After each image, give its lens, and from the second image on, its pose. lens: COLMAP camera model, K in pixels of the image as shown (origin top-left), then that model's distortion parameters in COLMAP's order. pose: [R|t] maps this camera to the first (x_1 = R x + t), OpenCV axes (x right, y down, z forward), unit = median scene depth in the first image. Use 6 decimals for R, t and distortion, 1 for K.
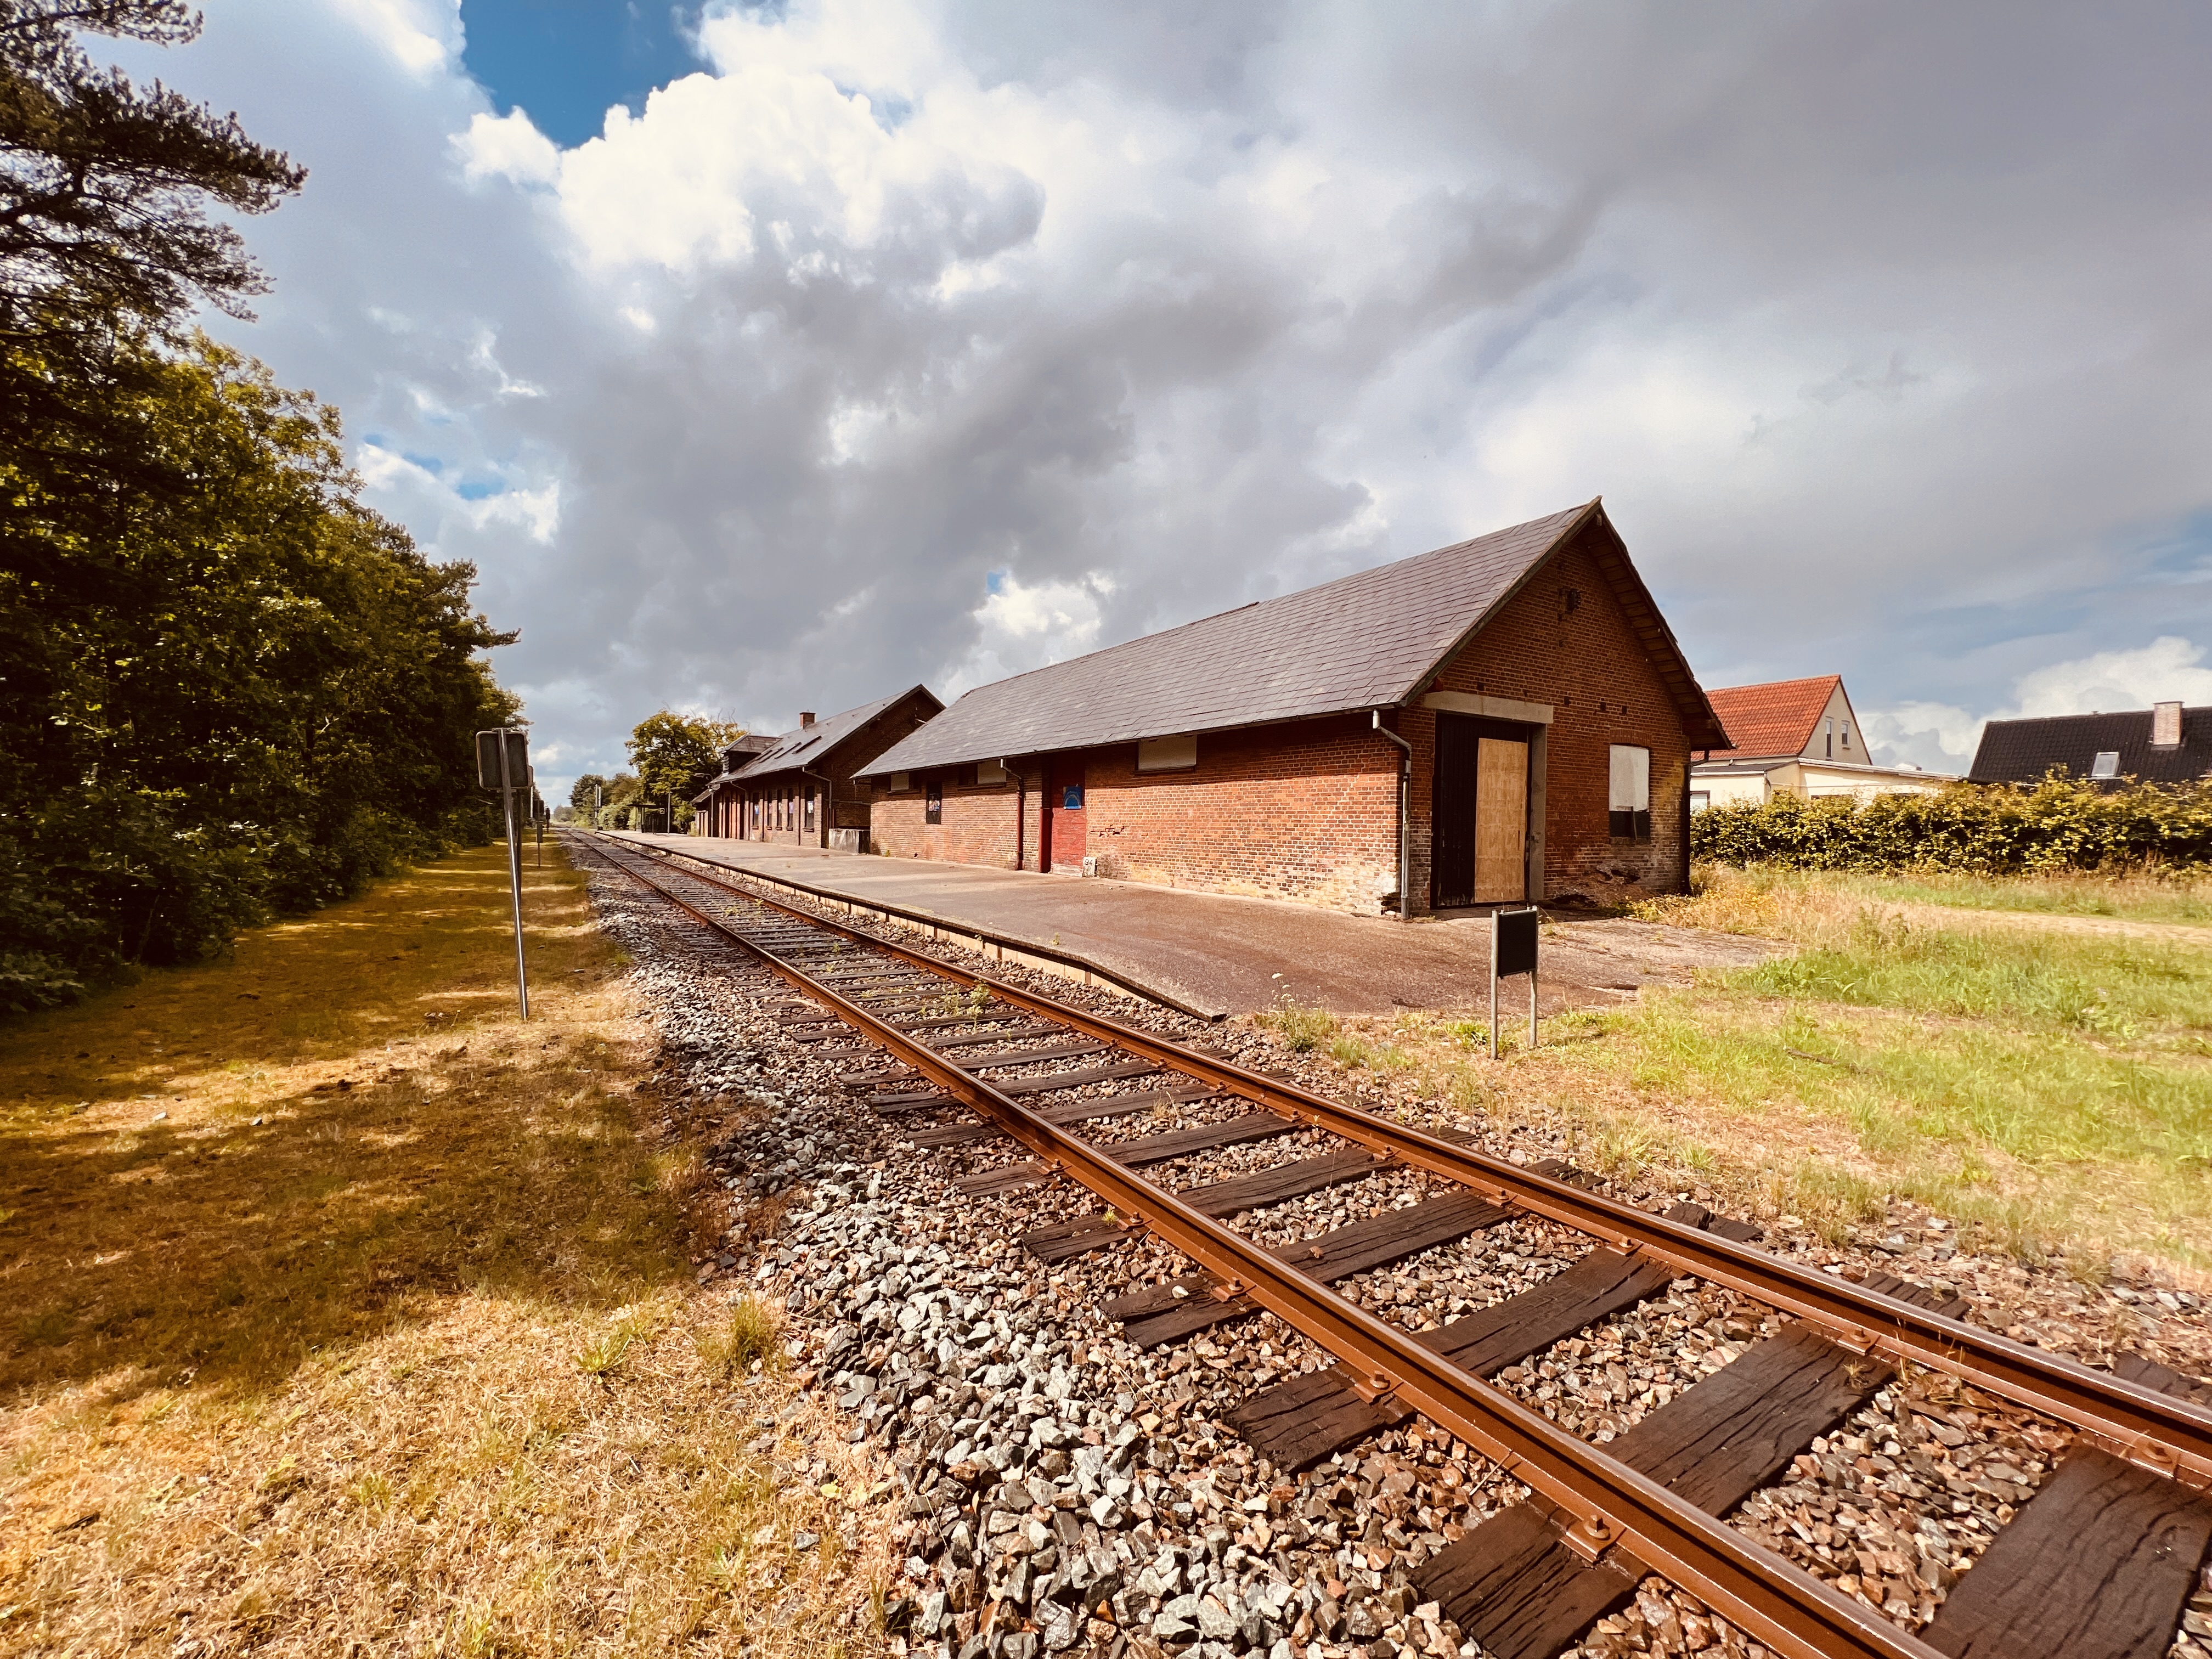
lens RADIAL K [[889.1, 0, 1103.0], [0, 889.1, 824.6], [0, 0, 1]] dist [-0.001743, 0.000640]
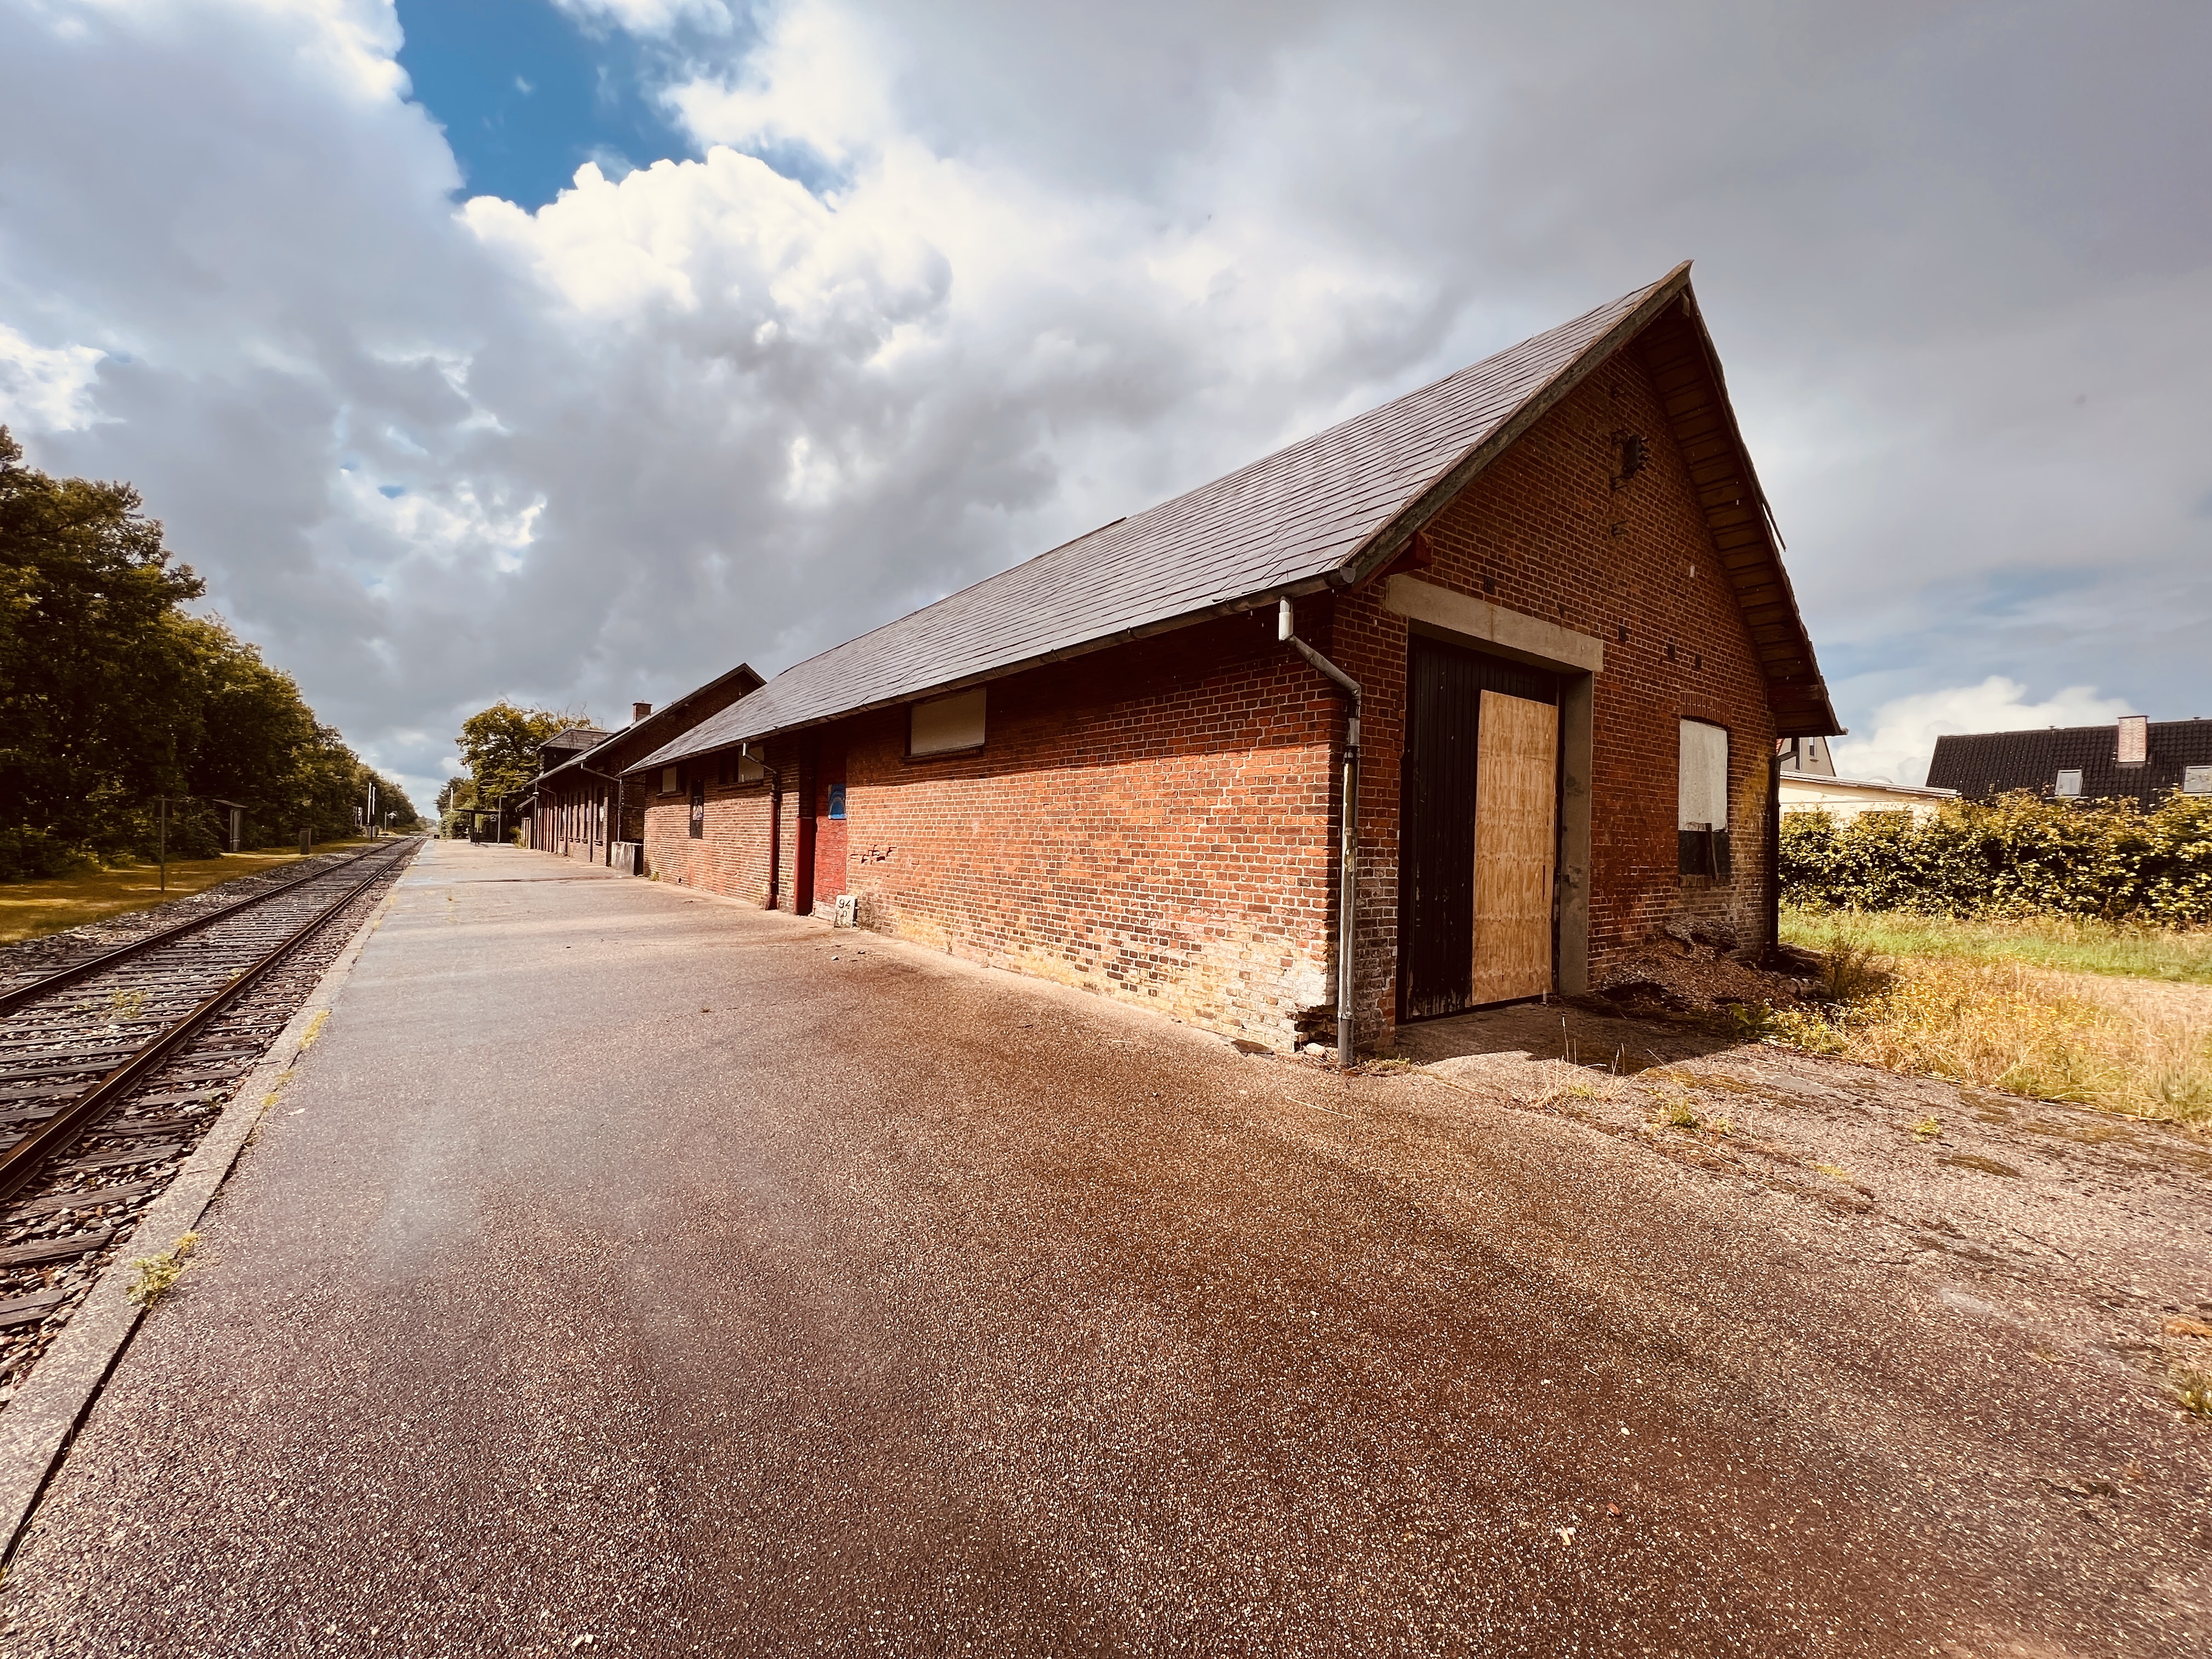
lens RADIAL K [[889.1, 0, 1107.3], [0, 889.1, 824.6], [0, 0, 1]] dist [-0.001743, 0.000640]
pose [[0.996302, 0.009444, 0.085397, 0.141936], [-0.008281, 0.999868, -0.013956, -0.007787], [-0.085517, 0.013197, 0.996249, 0.442662]]
